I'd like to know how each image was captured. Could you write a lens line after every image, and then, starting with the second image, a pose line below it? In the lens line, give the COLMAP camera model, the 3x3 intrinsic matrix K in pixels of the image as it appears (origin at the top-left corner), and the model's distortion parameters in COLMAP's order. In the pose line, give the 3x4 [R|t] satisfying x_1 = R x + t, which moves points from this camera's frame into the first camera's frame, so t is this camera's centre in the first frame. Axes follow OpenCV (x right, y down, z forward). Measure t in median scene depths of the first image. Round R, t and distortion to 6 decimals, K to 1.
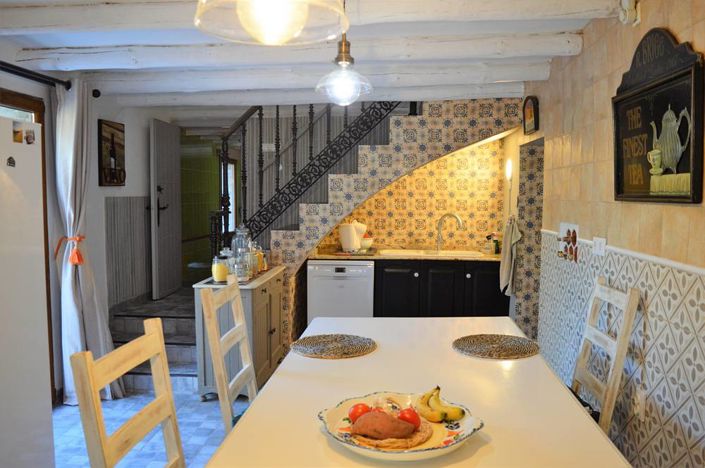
lens RADIAL K [[577.9, 0, 352.5], [0, 577.9, 234.0], [0, 0, 1]] dist [-0.079258, -0.000186]
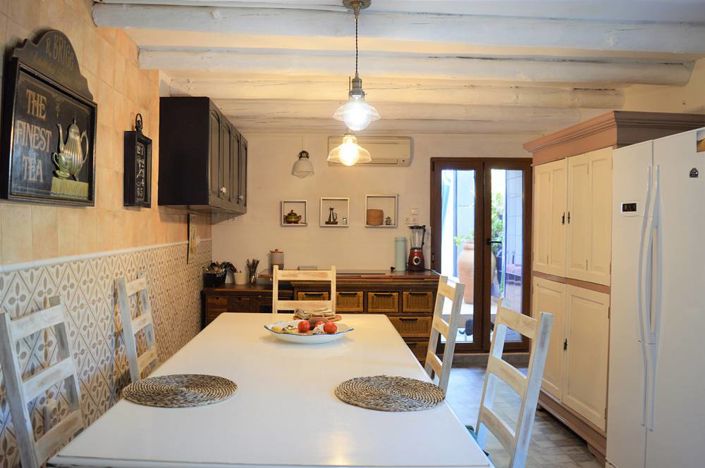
lens RADIAL K [[577.9, 0, 352.5], [0, 577.9, 234.0], [0, 0, 1]] dist [-0.079258, -0.000186]
pose [[-0.988586, -0.008028, -0.150446, 0.166483], [-0.020284, 0.996580, 0.080107, -0.095551], [0.149288, 0.082244, -0.985367, 2.111026]]
